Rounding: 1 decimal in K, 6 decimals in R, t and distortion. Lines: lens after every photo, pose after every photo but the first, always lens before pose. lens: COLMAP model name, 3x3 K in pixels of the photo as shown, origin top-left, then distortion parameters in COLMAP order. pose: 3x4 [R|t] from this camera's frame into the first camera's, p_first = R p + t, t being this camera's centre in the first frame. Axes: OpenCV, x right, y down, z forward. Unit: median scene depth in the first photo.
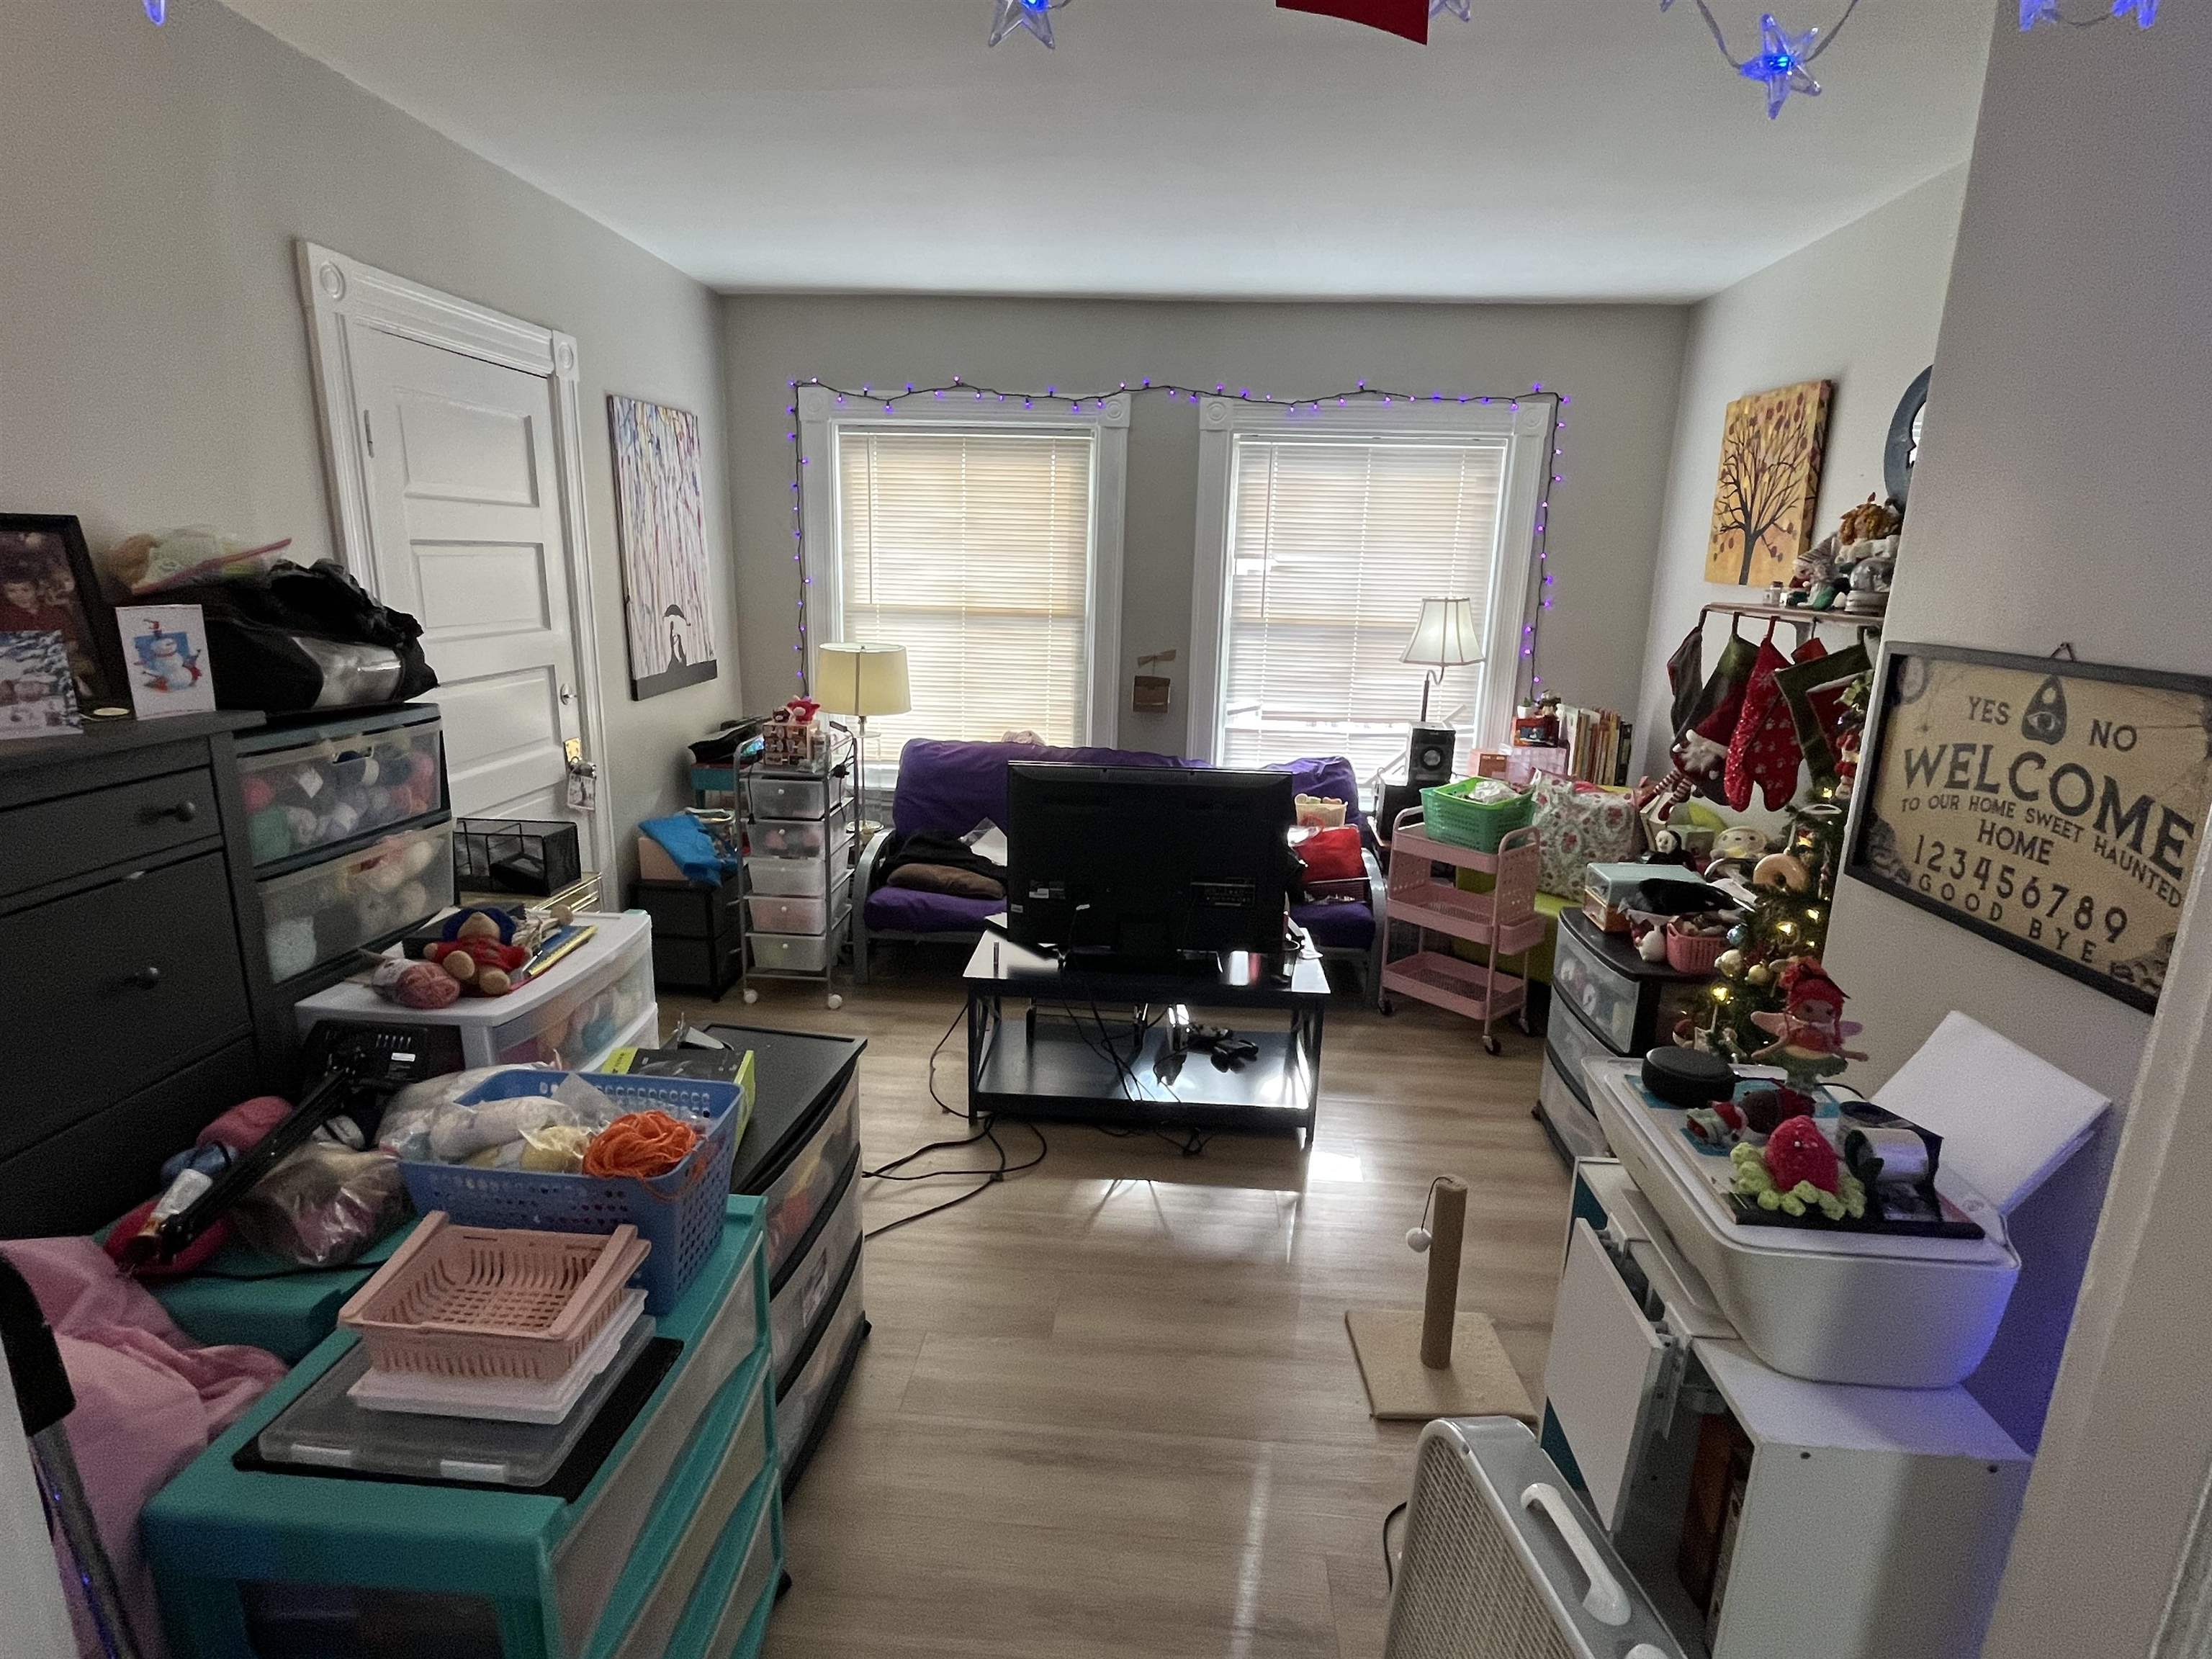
lens RADIAL K [[1115.4, 0, 1112.3], [0, 1115.4, 833.8], [0, 0, 1]] dist [-0.003382, 0.000086]
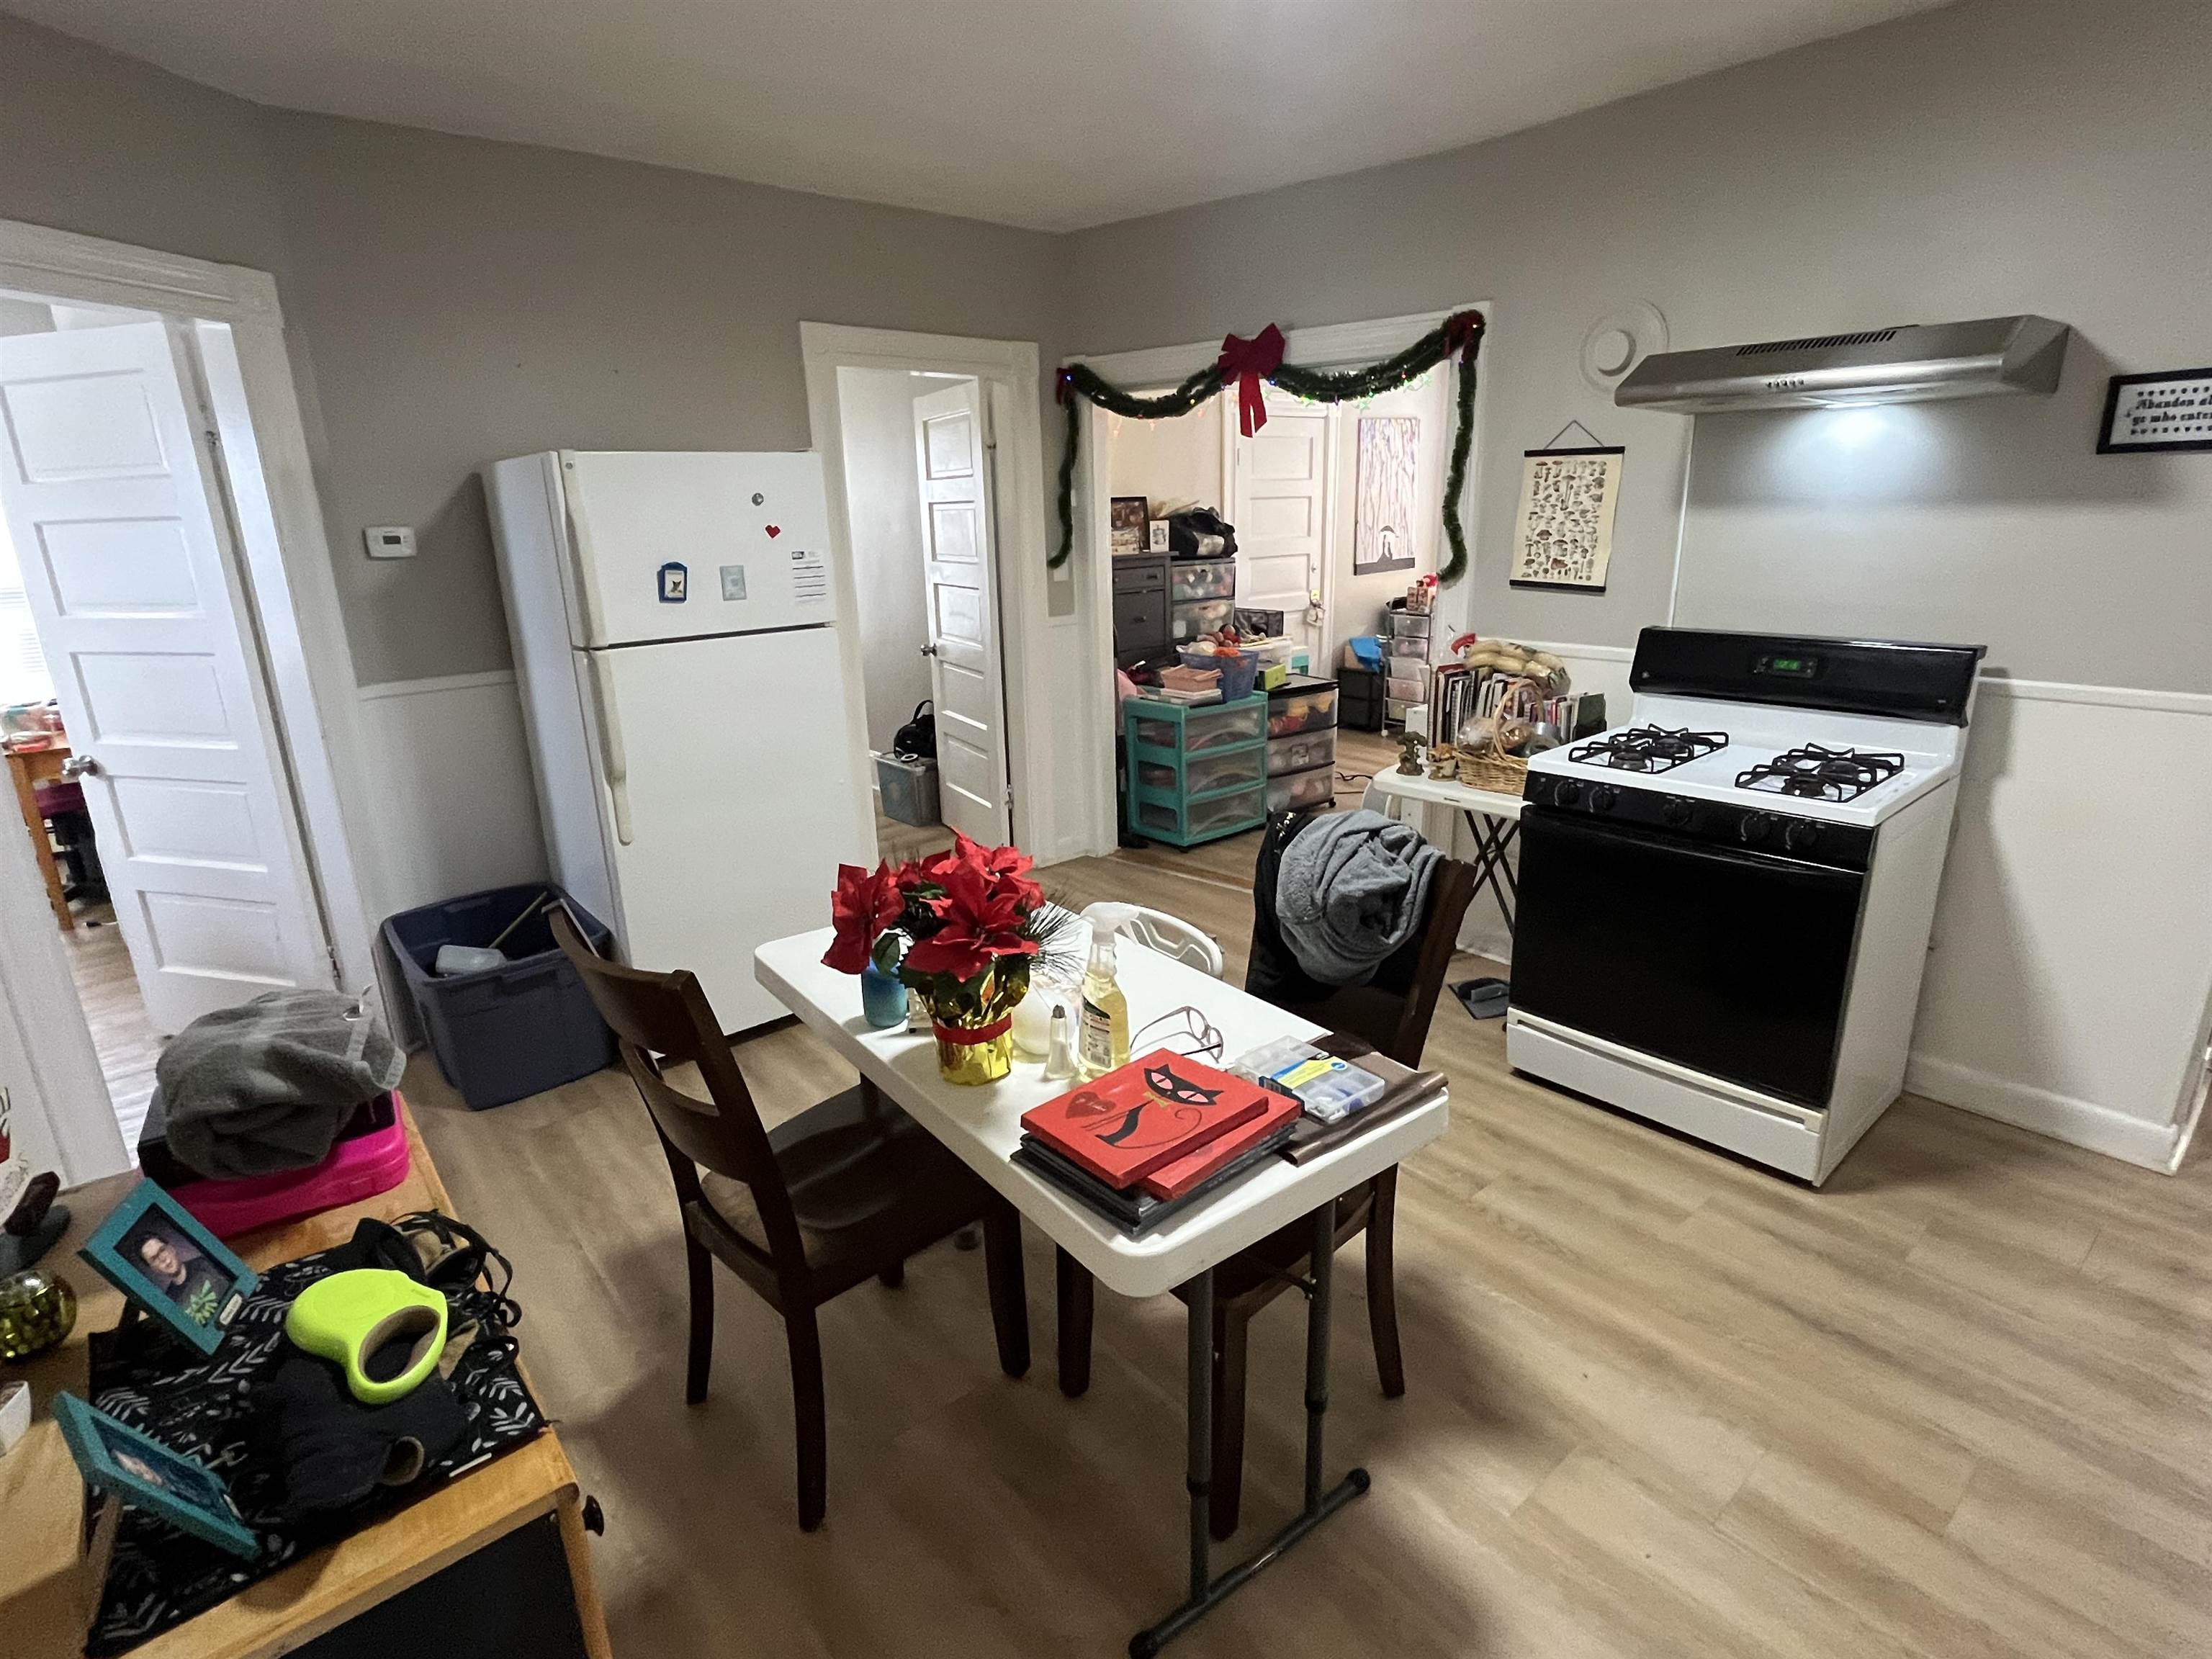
lens RADIAL K [[1115.4, 0, 1108.5], [0, 1115.4, 824.9], [0, 0, 1]] dist [-0.003382, 0.000086]
pose [[0.702965, 0.159911, -0.693014, 1.296020], [-0.130410, 0.986857, 0.095433, 0.341258], [0.699166, 0.023290, 0.714580, -1.286517]]
